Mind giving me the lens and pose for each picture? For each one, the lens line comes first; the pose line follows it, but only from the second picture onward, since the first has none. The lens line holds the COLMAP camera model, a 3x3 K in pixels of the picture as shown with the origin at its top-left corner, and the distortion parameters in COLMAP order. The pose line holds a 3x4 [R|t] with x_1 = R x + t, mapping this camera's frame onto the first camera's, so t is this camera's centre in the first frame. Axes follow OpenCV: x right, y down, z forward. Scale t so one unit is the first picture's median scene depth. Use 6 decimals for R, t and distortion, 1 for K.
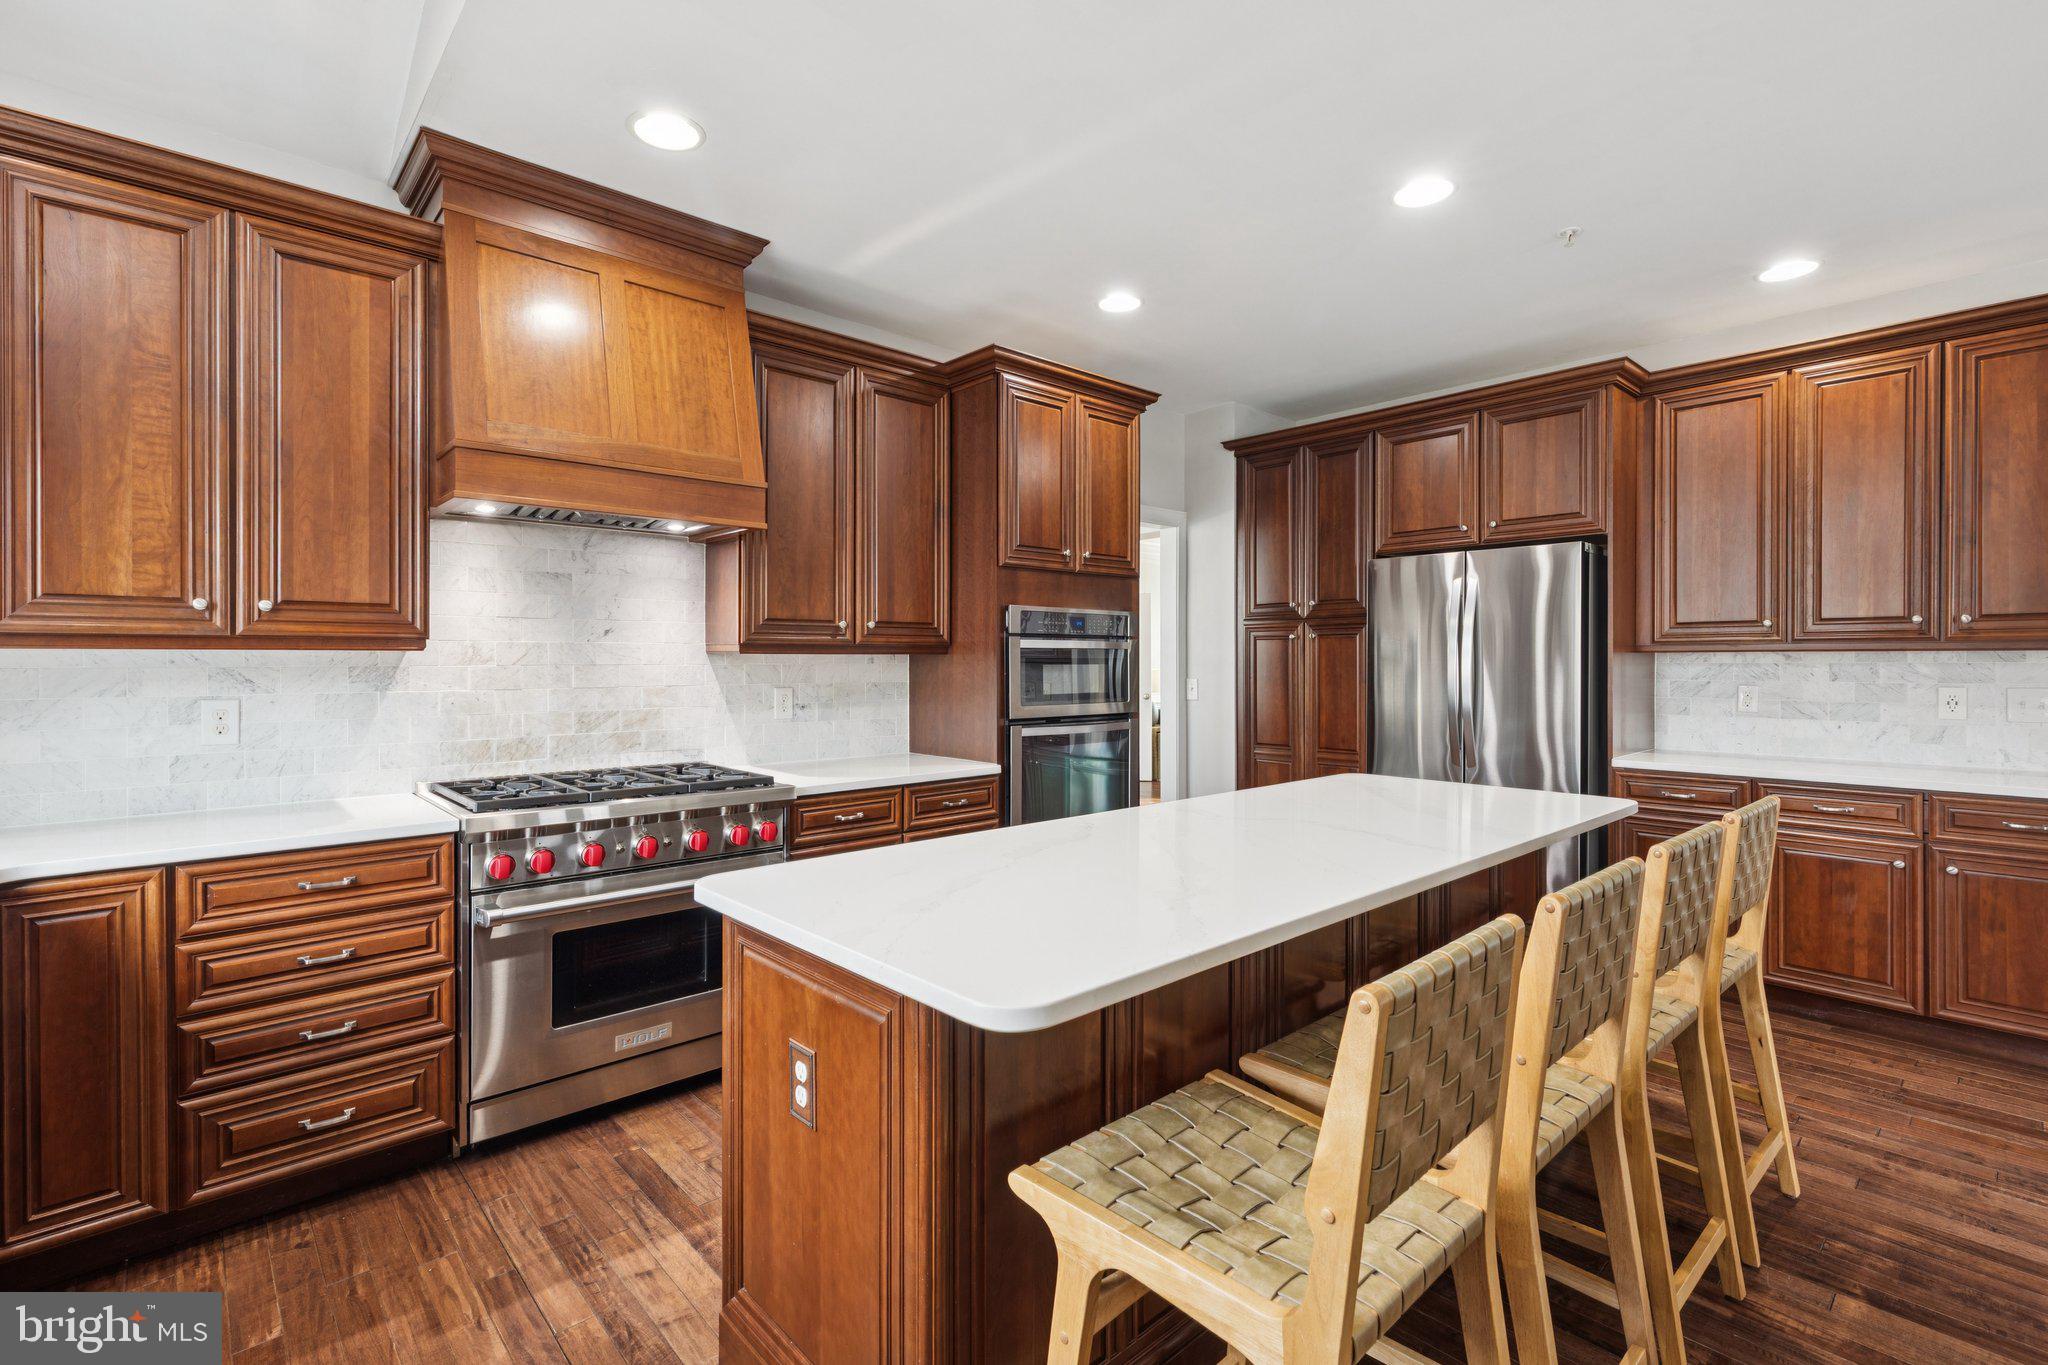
lens RADIAL K [[924.0, 0, 1027.2], [0, 924.0, 674.2], [0, 0, 1]] dist [0.005513, -0.000229]
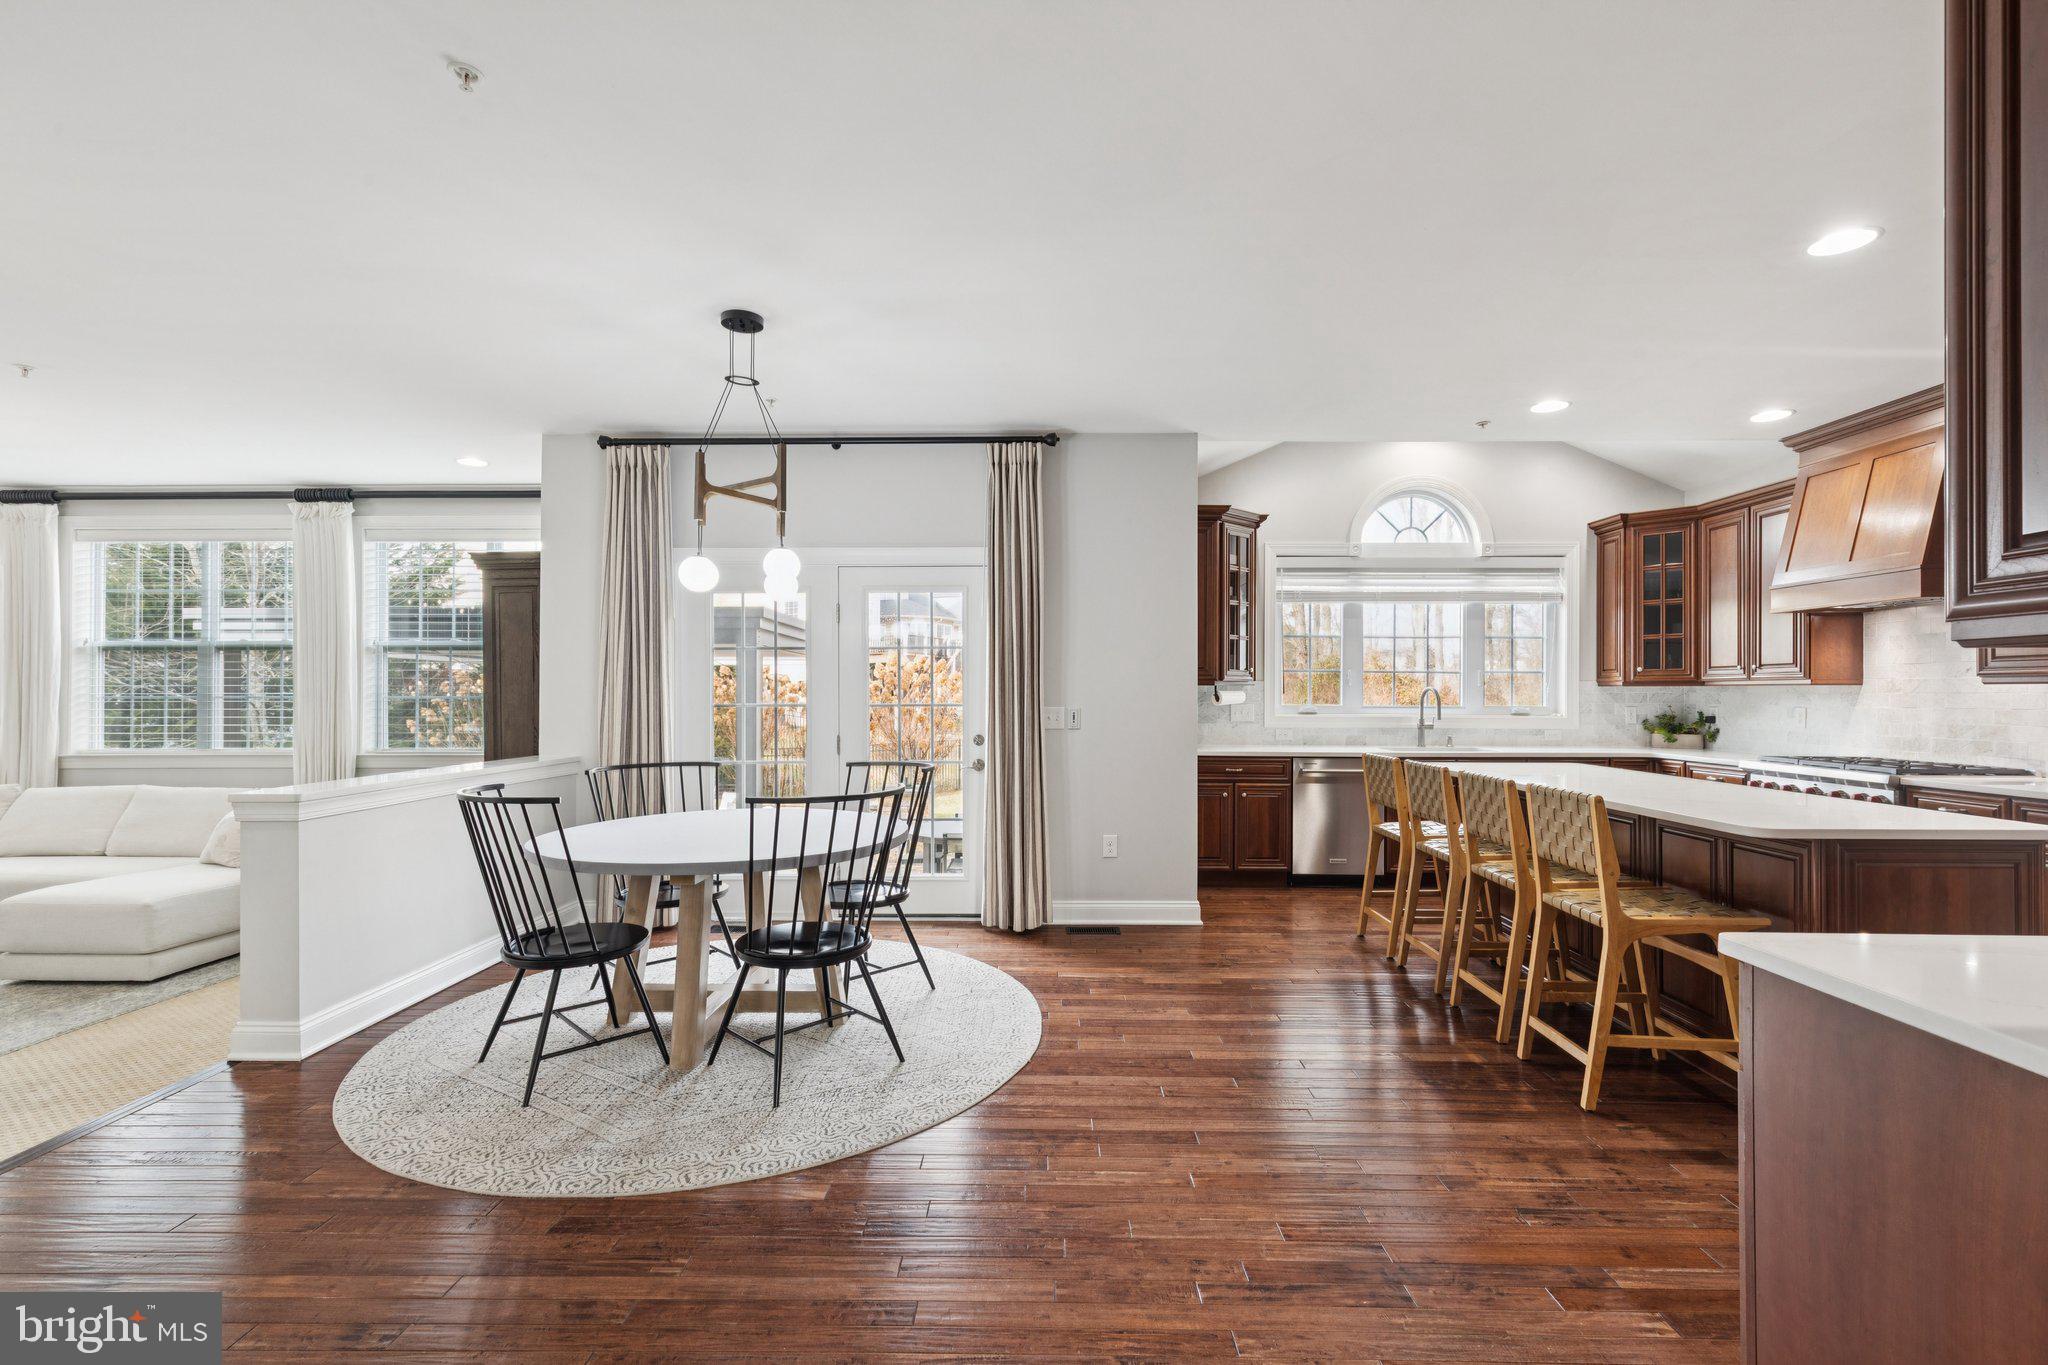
lens RADIAL K [[924.0, 0, 1025.9], [0, 924.0, 686.7], [0, 0, 1]] dist [0.005513, -0.000229]
pose [[-0.681245, -0.001541, -0.732053, 1.429433], [-0.007428, 0.999961, 0.004808, -0.014027], [0.732017, 0.008714, -0.681230, 0.812621]]
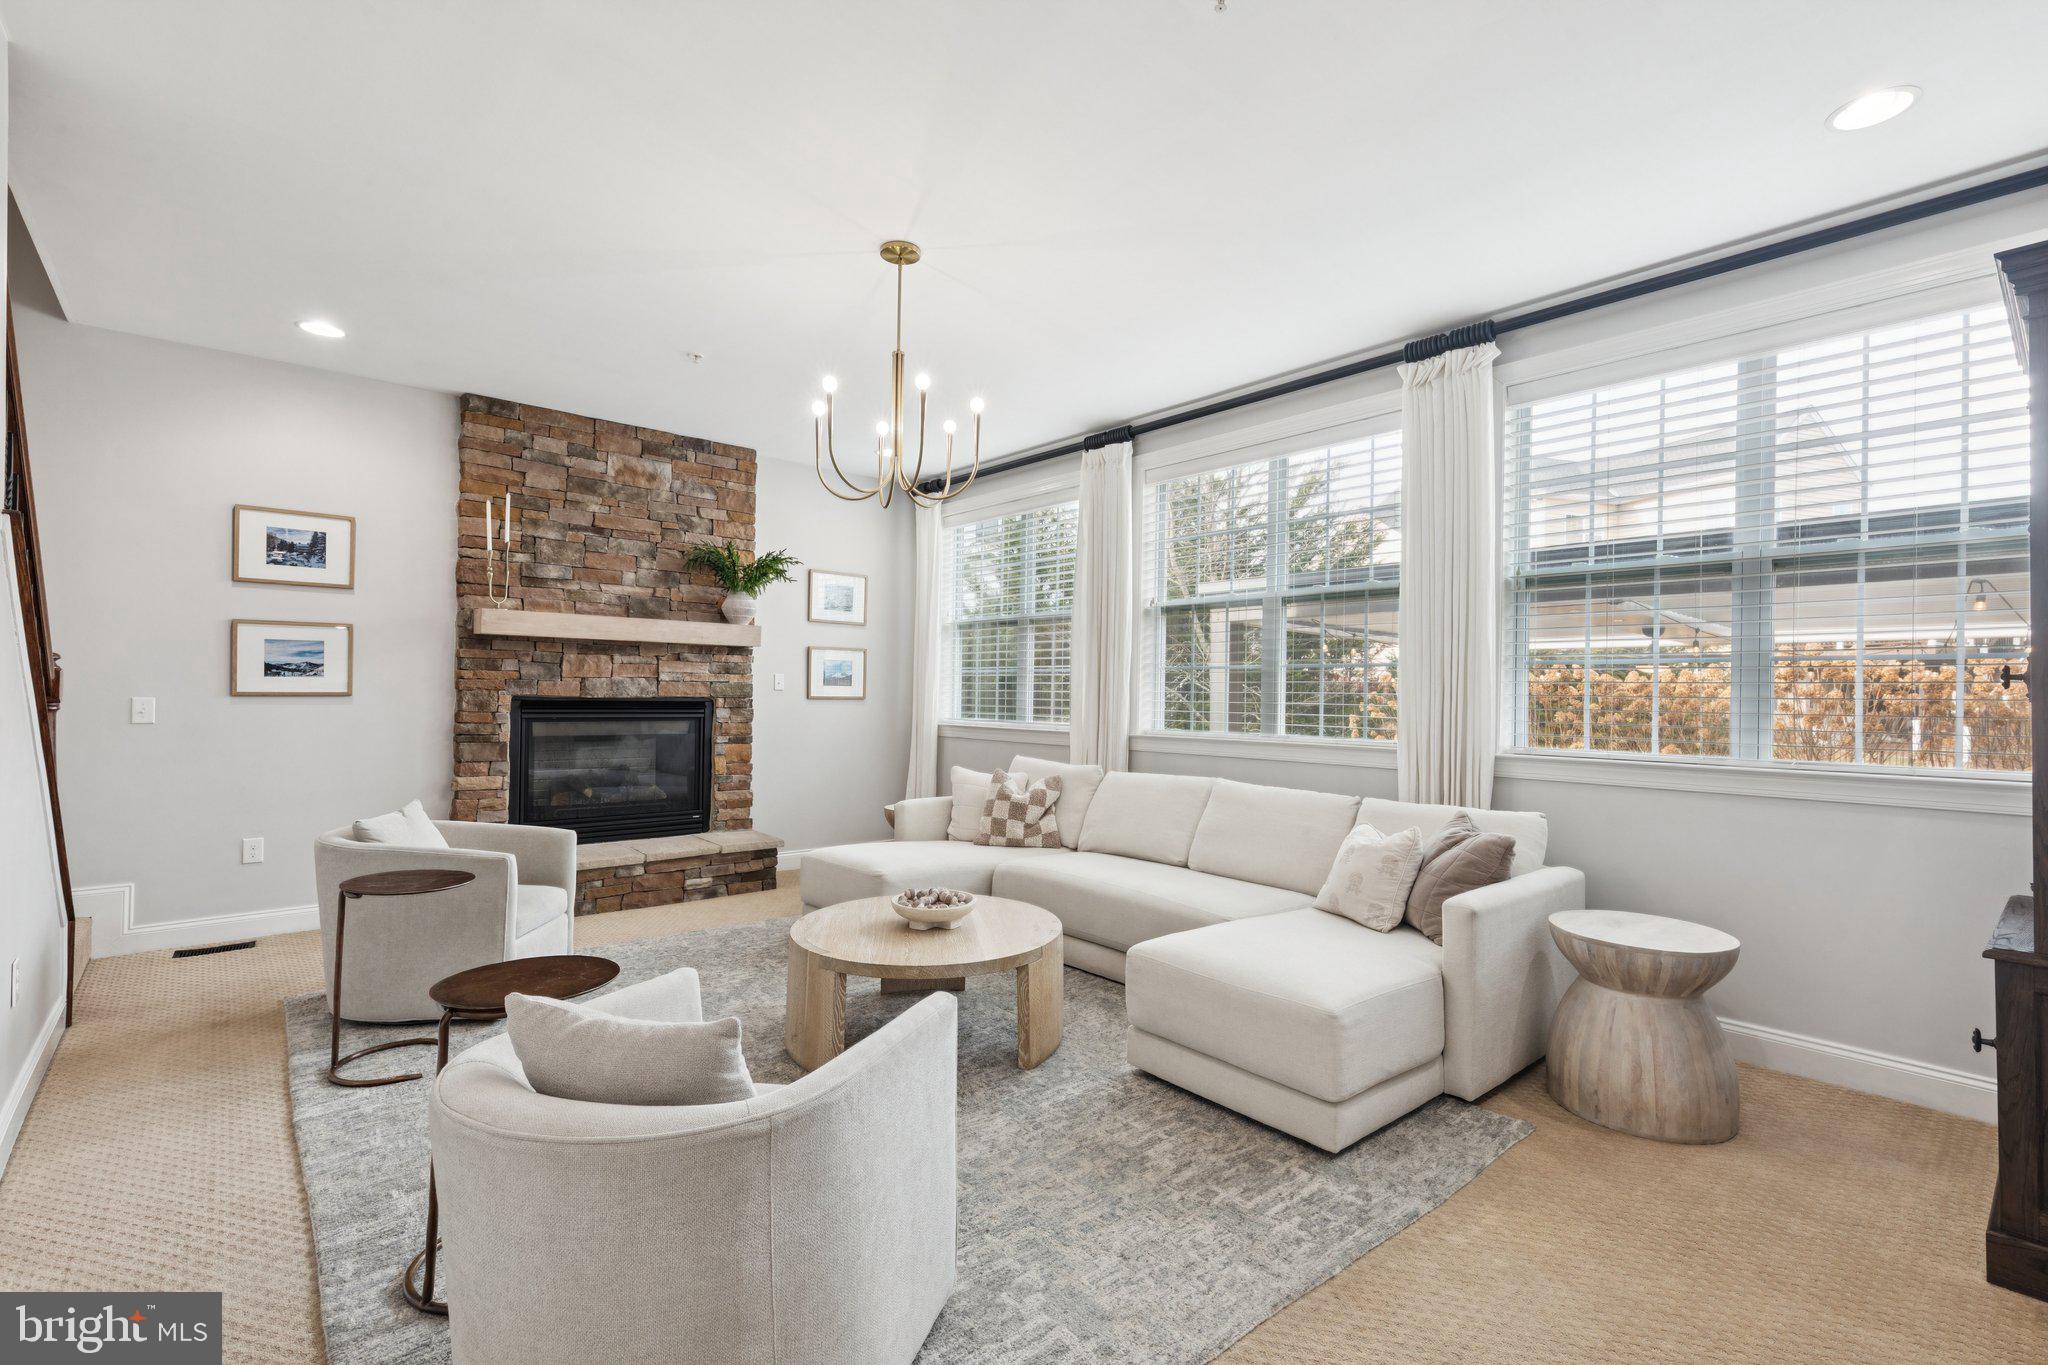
lens RADIAL K [[924.0, 0, 1020.1], [0, 924.0, 700.2], [0, 0, 1]] dist [0.005513, -0.000229]
pose [[-0.999716, -0.012322, 0.020397, 1.542637], [-0.011933, 0.999747, 0.019053, 0.059305], [-0.020627, 0.018804, -0.999610, -0.287199]]
